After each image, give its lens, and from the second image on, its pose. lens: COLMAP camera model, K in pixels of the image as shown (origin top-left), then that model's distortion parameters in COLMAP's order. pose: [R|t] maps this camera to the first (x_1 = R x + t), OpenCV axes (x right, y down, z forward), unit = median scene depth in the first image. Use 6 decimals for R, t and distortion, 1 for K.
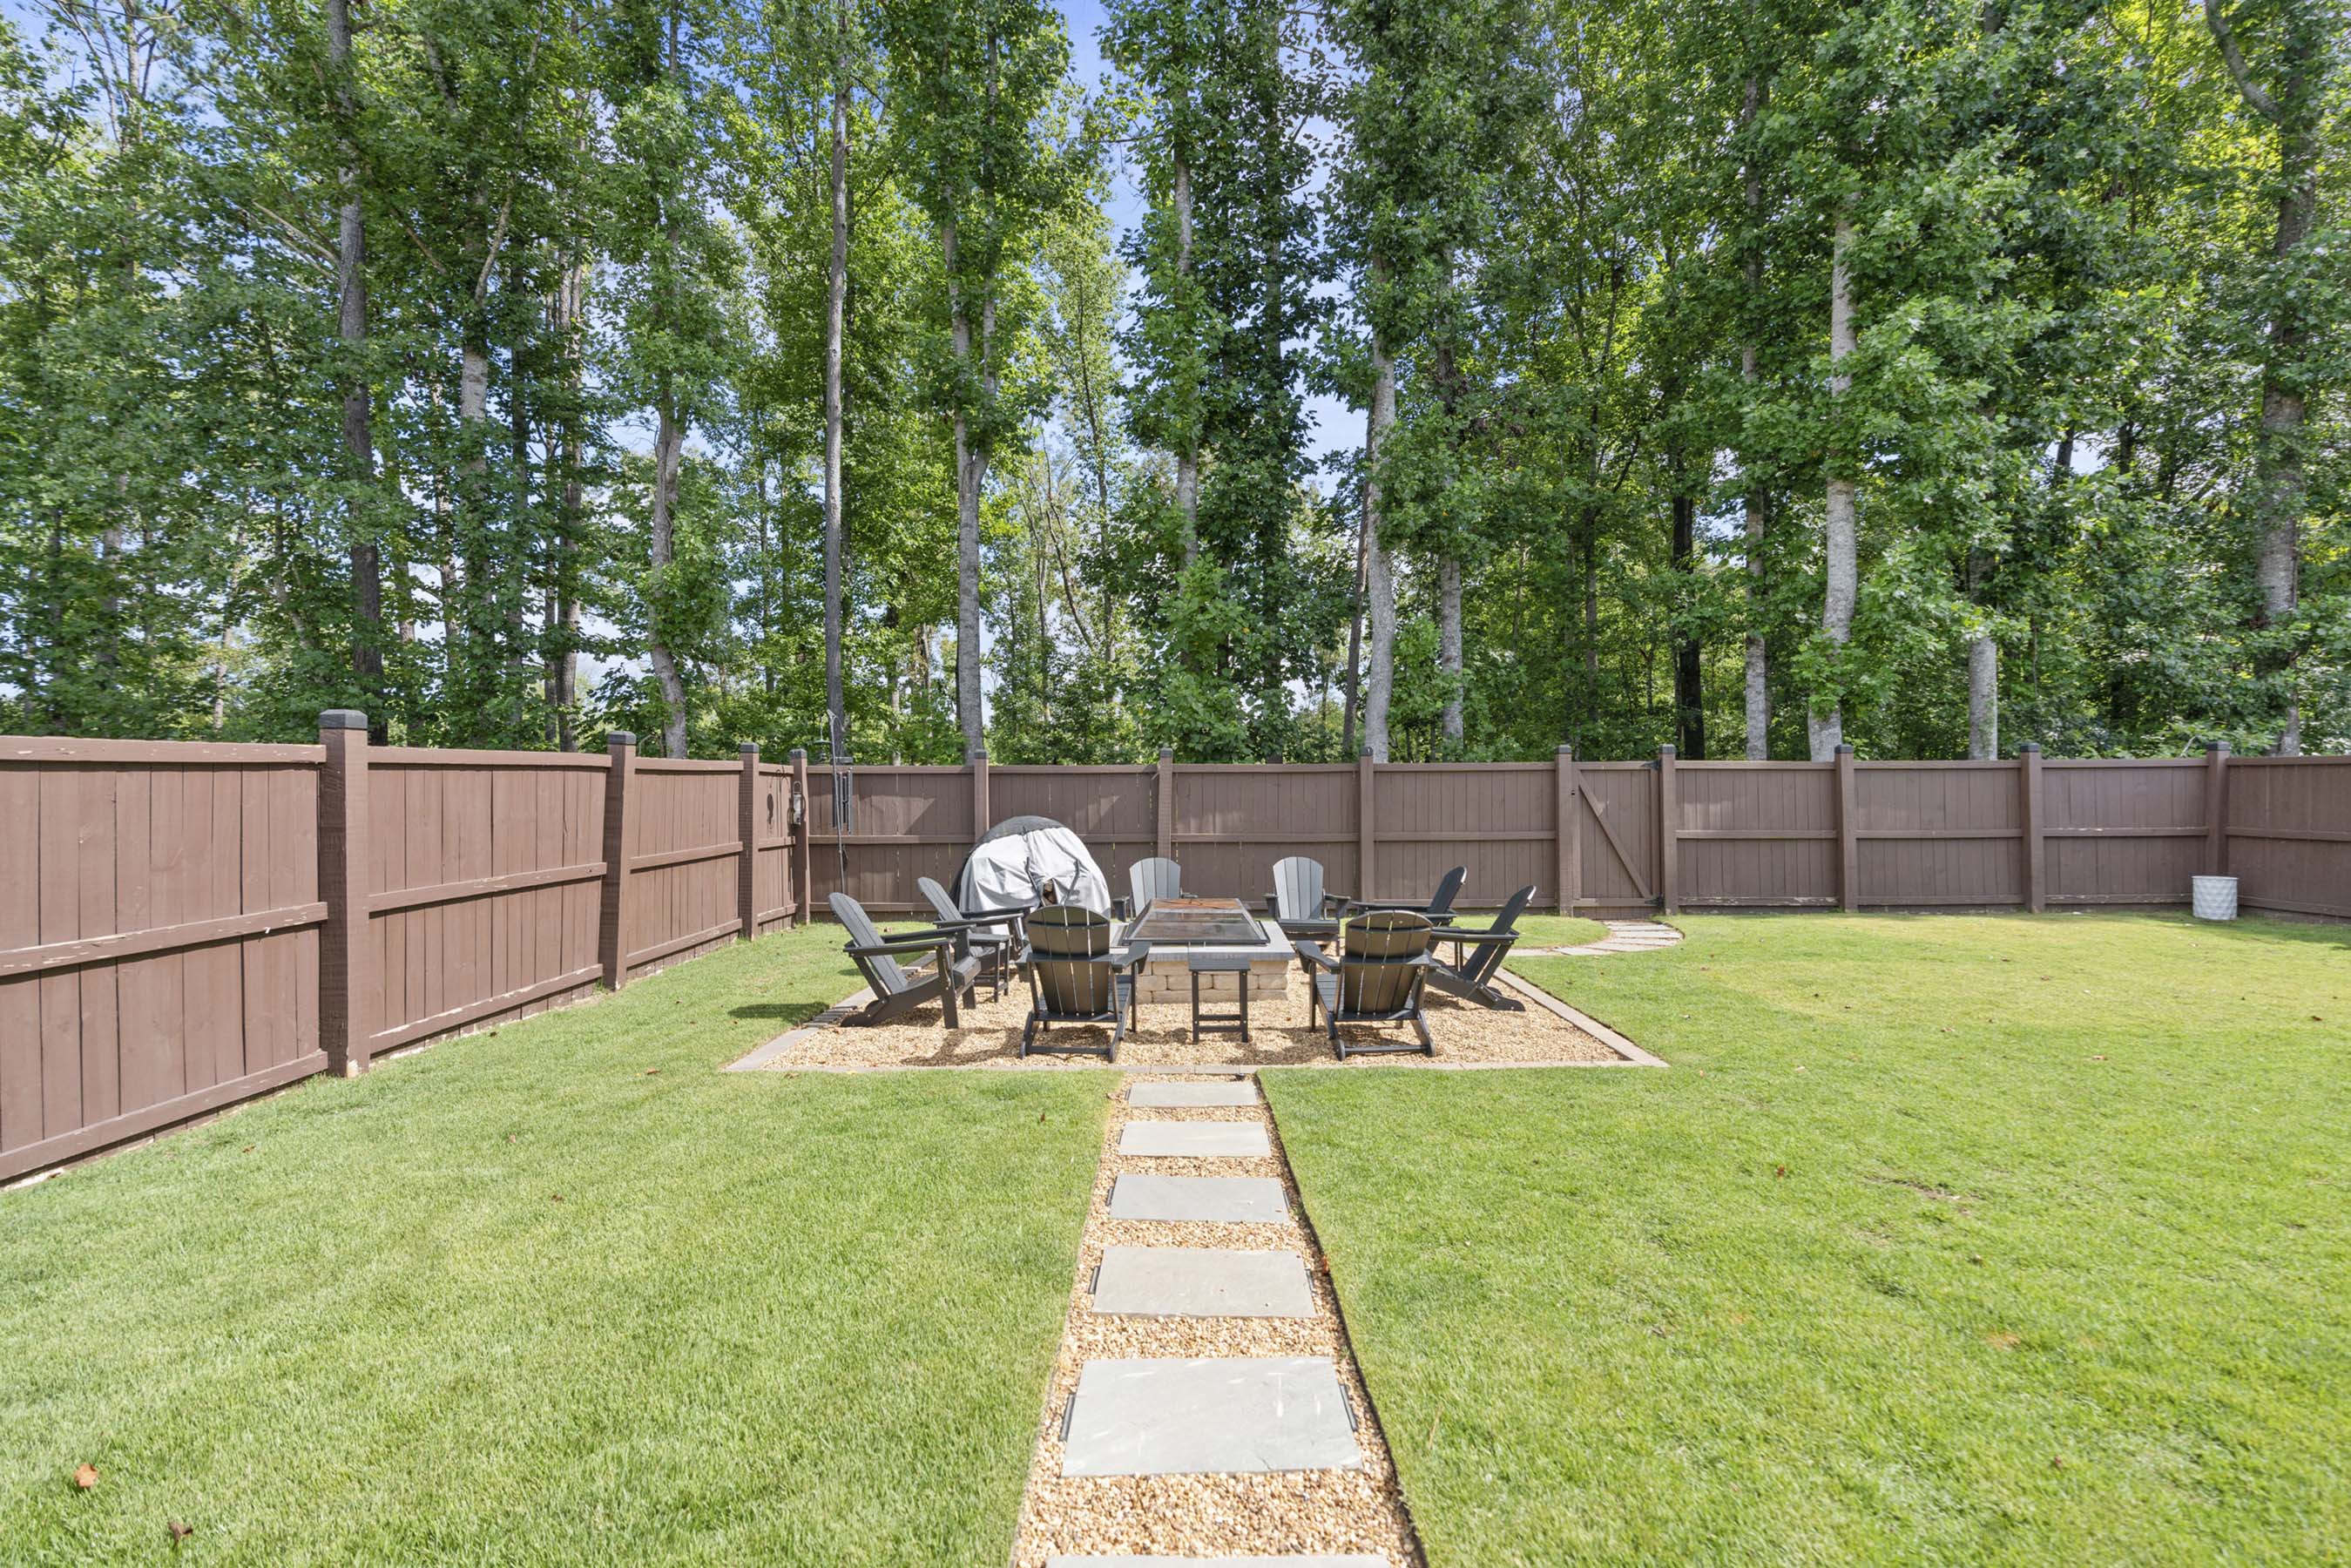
lens RADIAL K [[1089.9, 0, 1189.0], [0, 1089.9, 783.7], [0, 0, 1]] dist [-0.005430, 0.002953]
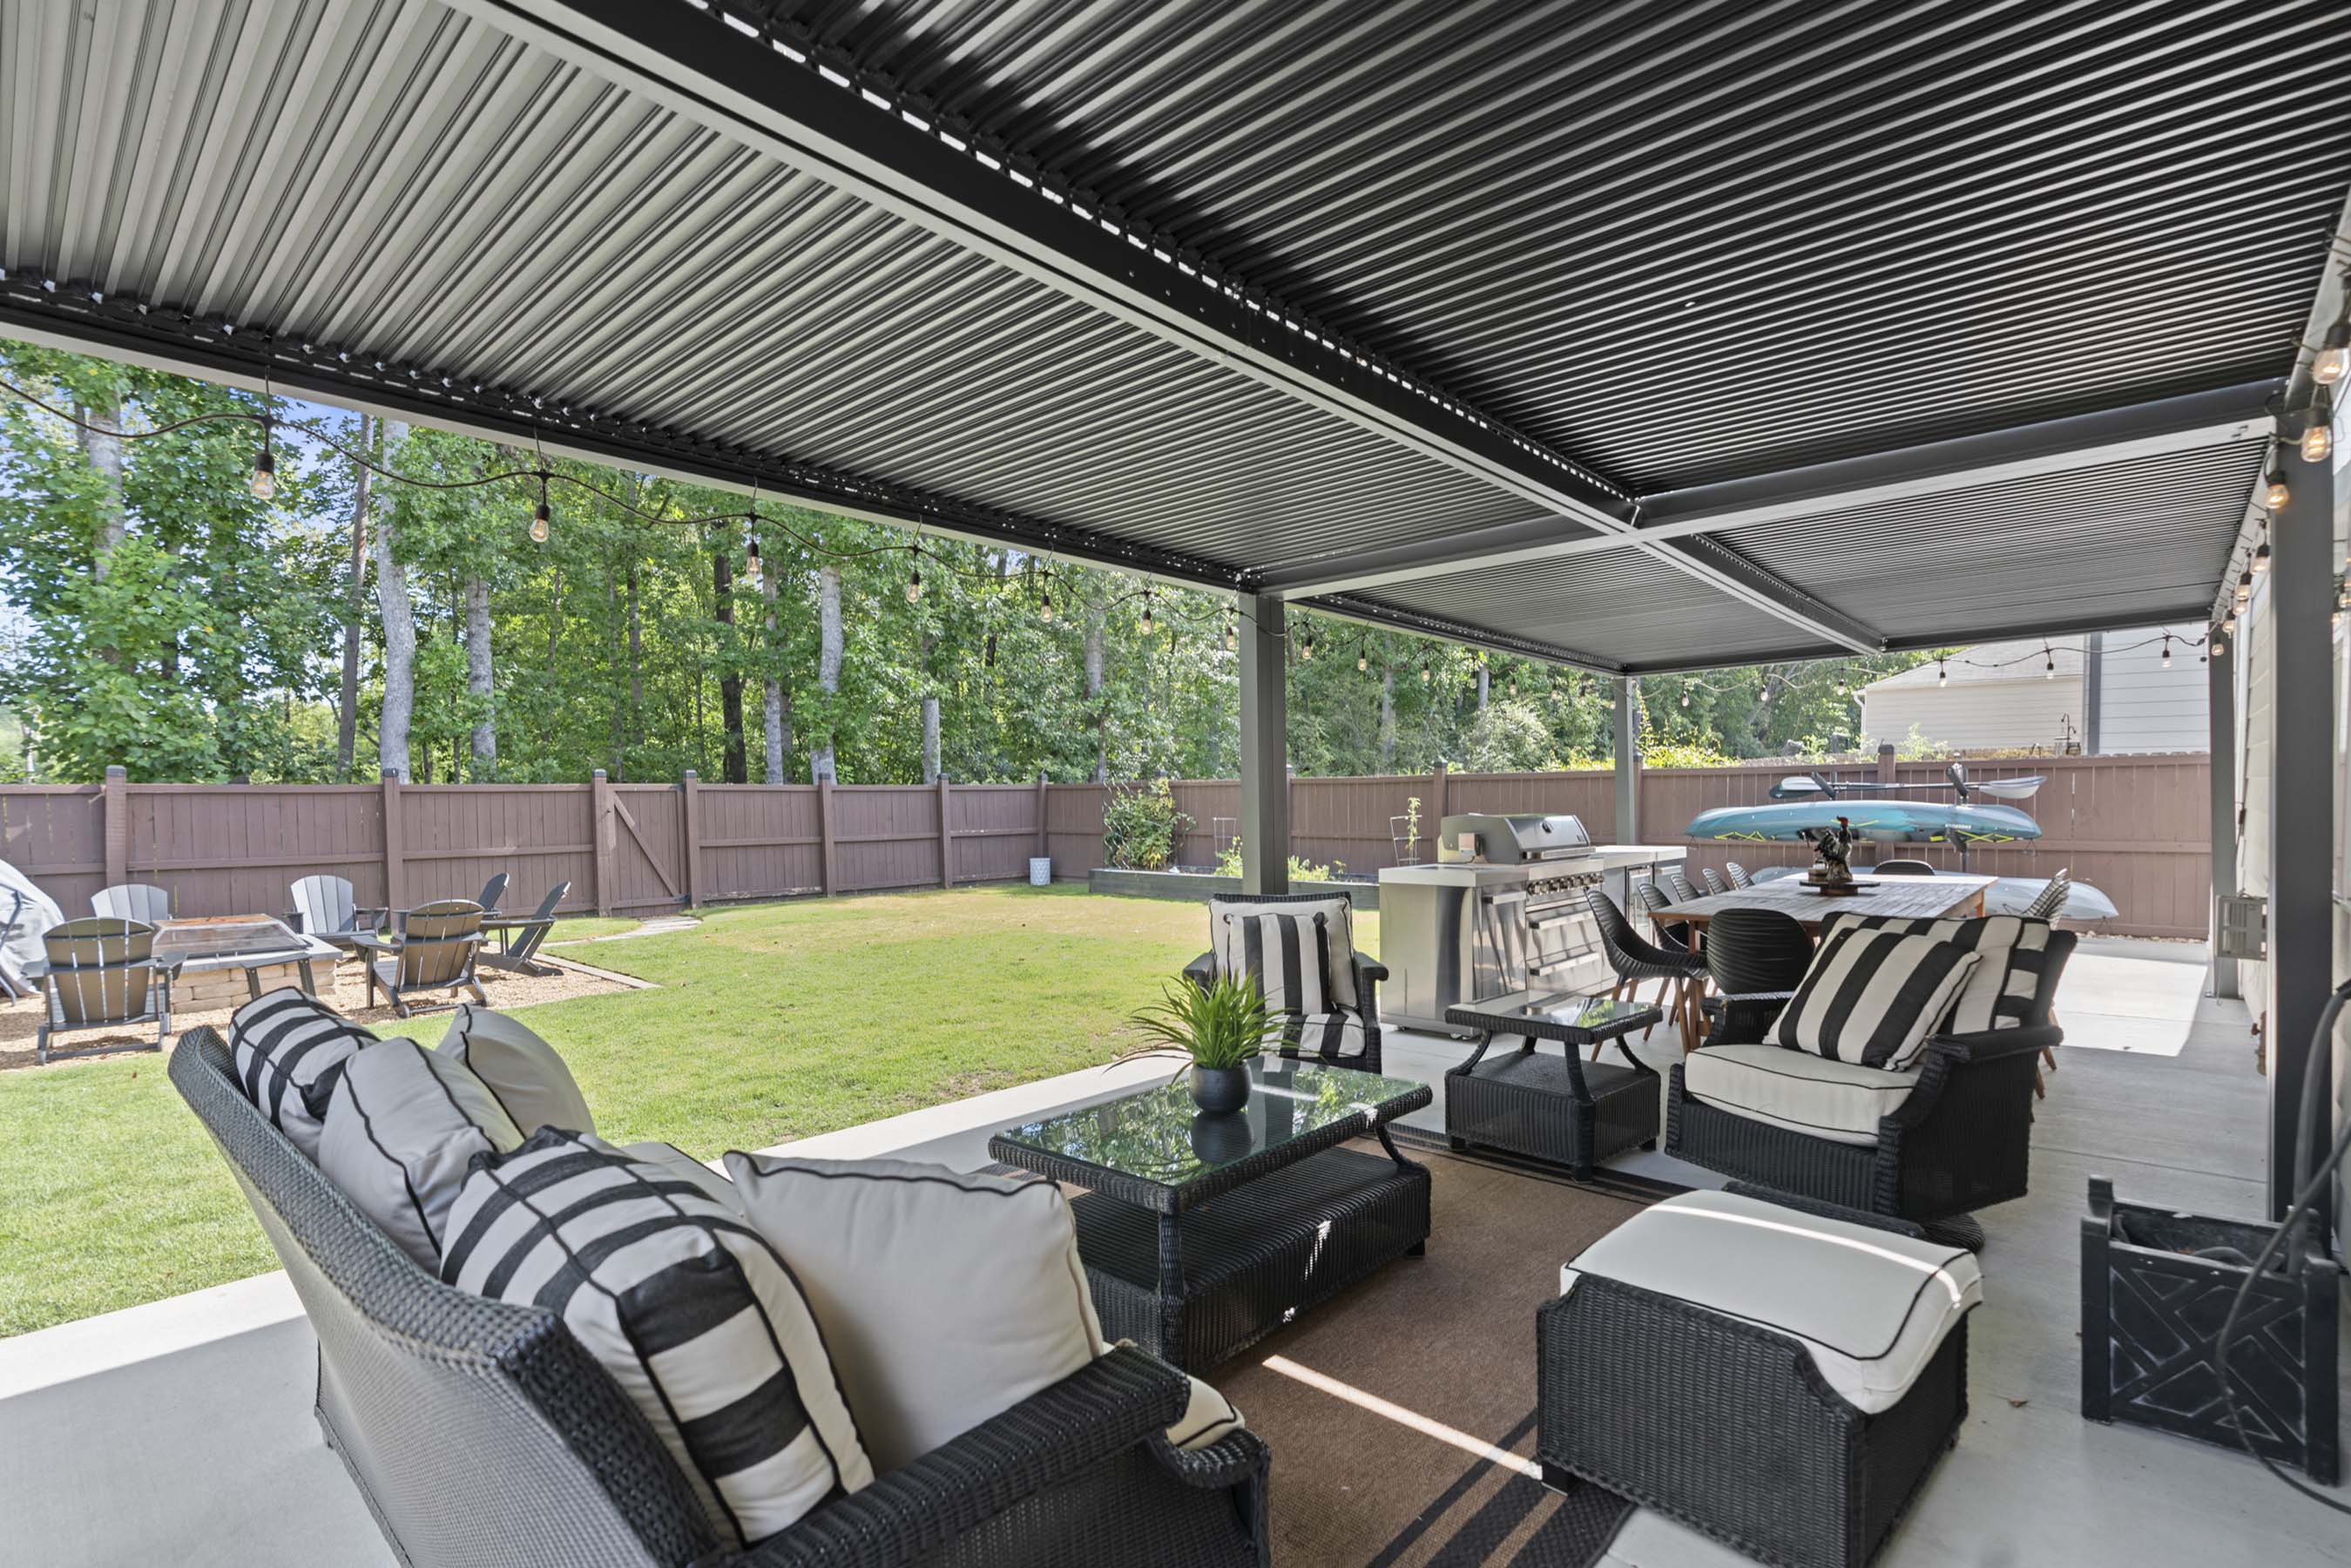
lens RADIAL K [[1089.9, 0, 1200.0], [0, 1089.9, 838.1], [0, 0, 1]] dist [-0.005430, 0.002953]
pose [[0.679214, -0.029925, 0.733330, -0.063354], [0.004181, 0.999310, 0.036907, -0.002317], [-0.733928, -0.022001, 0.678871, -0.223085]]
